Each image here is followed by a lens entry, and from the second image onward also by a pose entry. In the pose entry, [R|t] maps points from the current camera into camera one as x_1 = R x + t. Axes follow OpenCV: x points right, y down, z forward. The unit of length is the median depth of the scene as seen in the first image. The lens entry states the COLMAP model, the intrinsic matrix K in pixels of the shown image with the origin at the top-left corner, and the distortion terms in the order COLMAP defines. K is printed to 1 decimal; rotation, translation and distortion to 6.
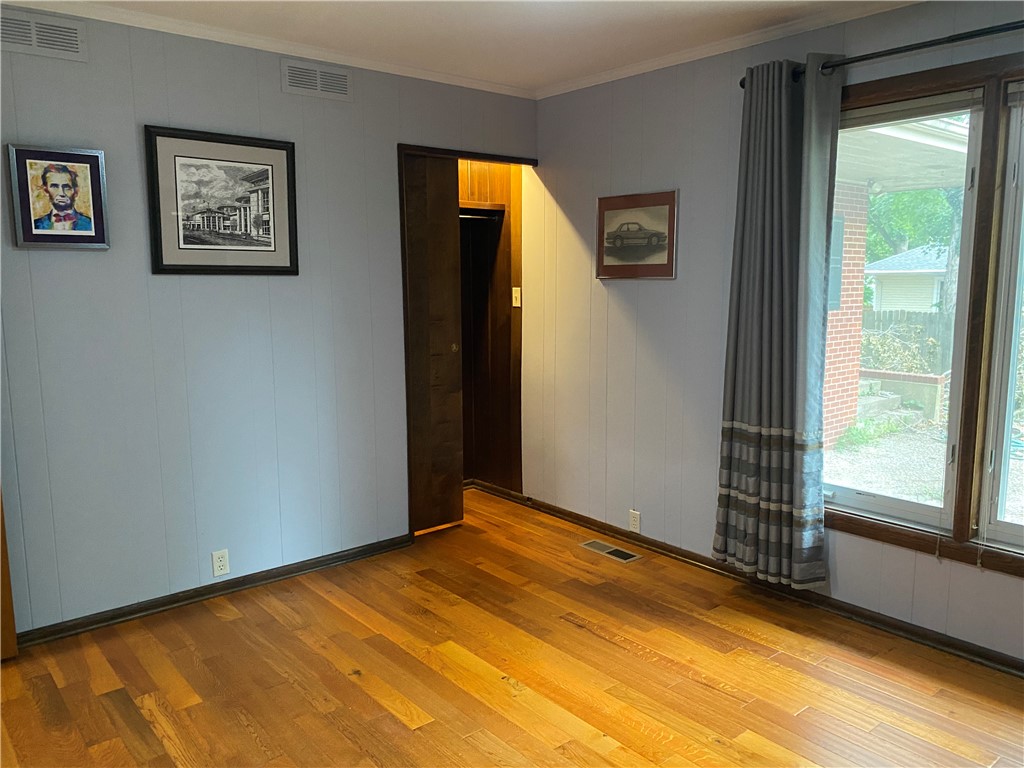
lens RADIAL K [[783.8, 0, 523.2], [0, 783.8, 380.9], [0, 0, 1]] dist [0.004037, 0.003020]
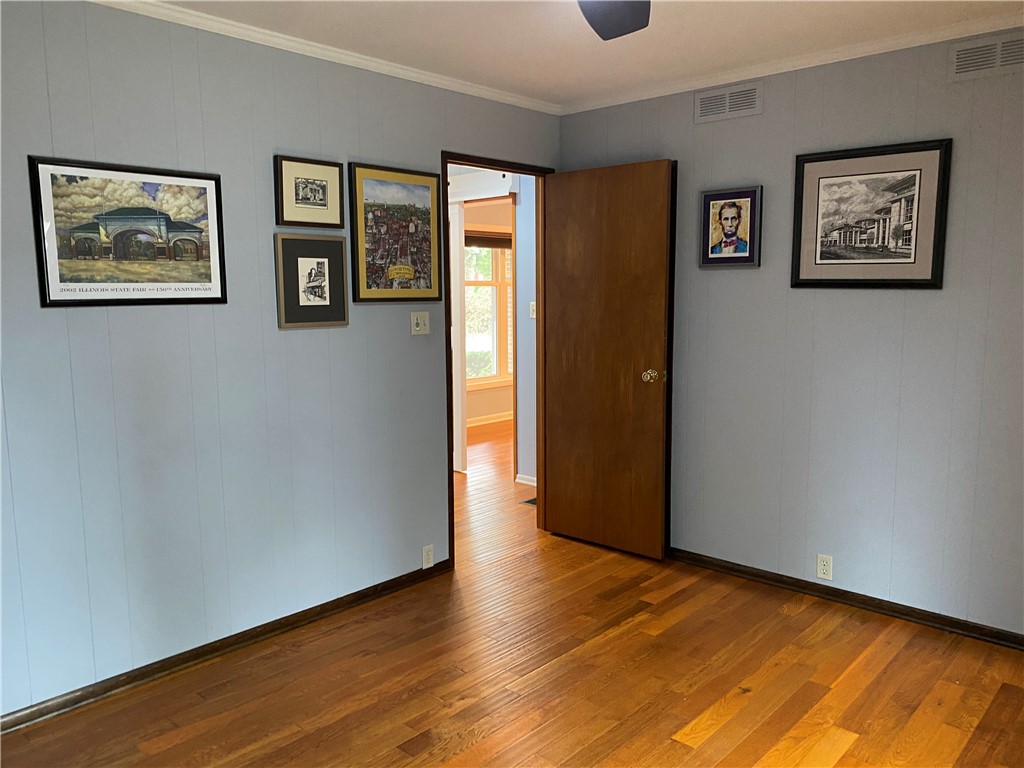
lens RADIAL K [[783.8, 0, 518.0], [0, 783.8, 390.1], [0, 0, 1]] dist [0.004037, 0.003020]
pose [[0.133271, 0.134806, -0.981869, 0.584055], [-0.129372, 0.984596, 0.117621, -0.071842], [0.982600, 0.111350, 0.148658, 0.455061]]
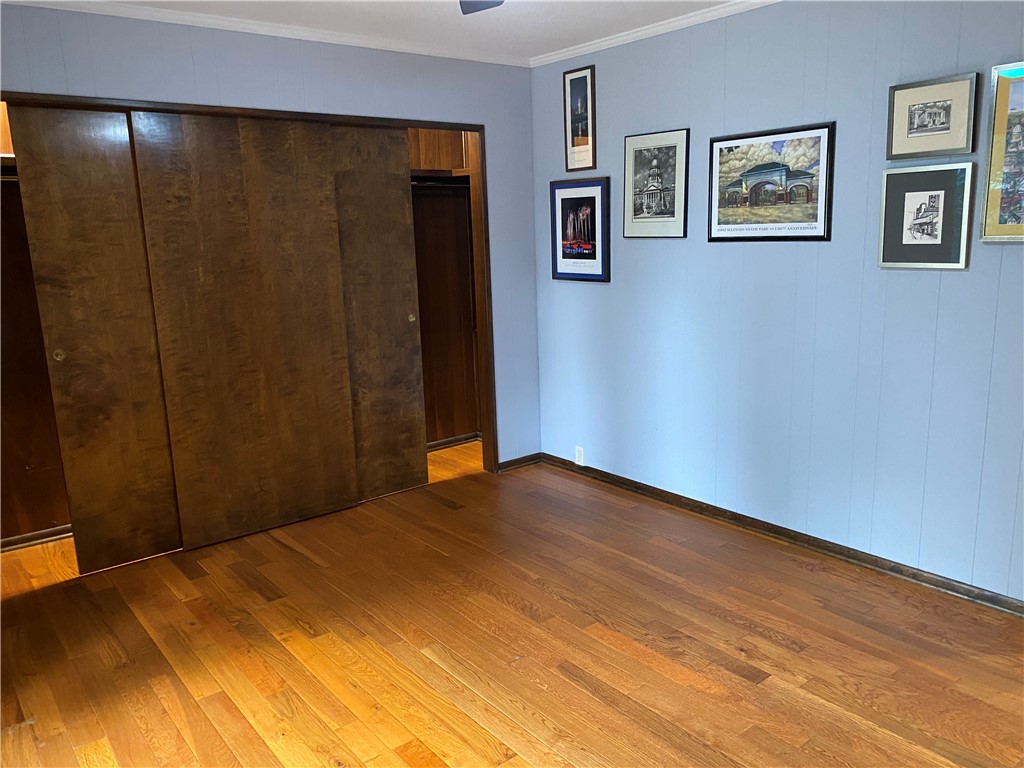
lens RADIAL K [[783.8, 0, 512.1], [0, 783.8, 388.5], [0, 0, 1]] dist [0.004037, 0.003020]
pose [[-0.999201, 0.033134, 0.022363, 0.006782], [0.038680, 0.942633, 0.331582, -0.191733], [-0.010094, 0.332182, -0.943161, 1.269155]]
